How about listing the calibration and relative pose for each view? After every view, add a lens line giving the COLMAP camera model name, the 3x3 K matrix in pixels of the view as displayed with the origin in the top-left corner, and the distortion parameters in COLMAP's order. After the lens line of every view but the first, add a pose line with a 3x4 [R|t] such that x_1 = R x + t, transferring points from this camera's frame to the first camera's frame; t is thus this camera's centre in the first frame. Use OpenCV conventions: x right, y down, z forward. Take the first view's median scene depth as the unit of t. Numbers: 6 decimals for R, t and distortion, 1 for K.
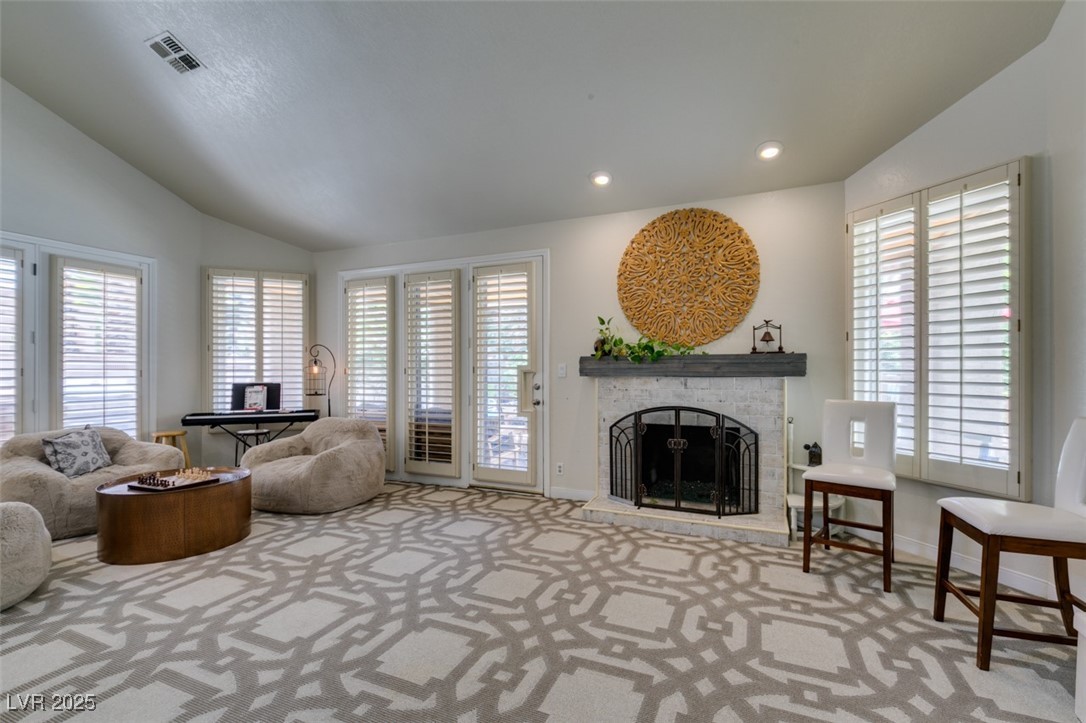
lens RADIAL K [[487.9, 0, 545.0], [0, 487.9, 367.4], [0, 0, 1]] dist [0.008246, -0.002546]
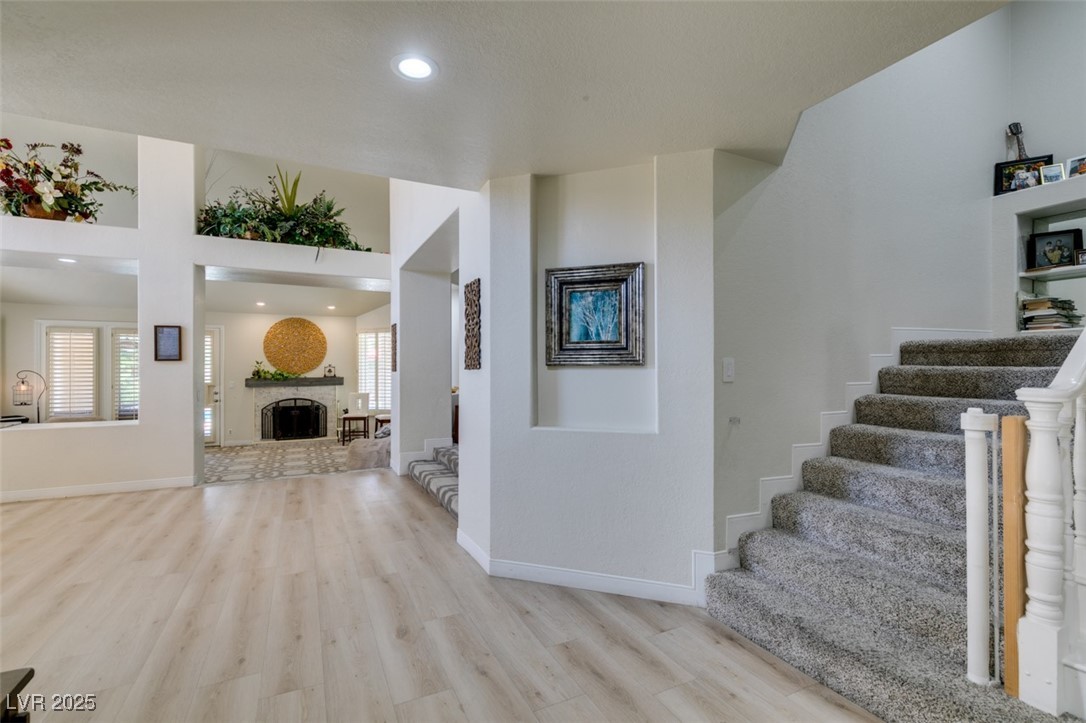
lens RADIAL K [[487.9, 0, 544.1], [0, 487.9, 366.7], [0, 0, 1]] dist [0.008246, -0.002546]
pose [[0.639519, 0.001125, 0.768775, -0.854975], [0.000373, 0.999998, -0.001774, -0.078880], [-0.768776, 0.001421, 0.639517, -1.620179]]
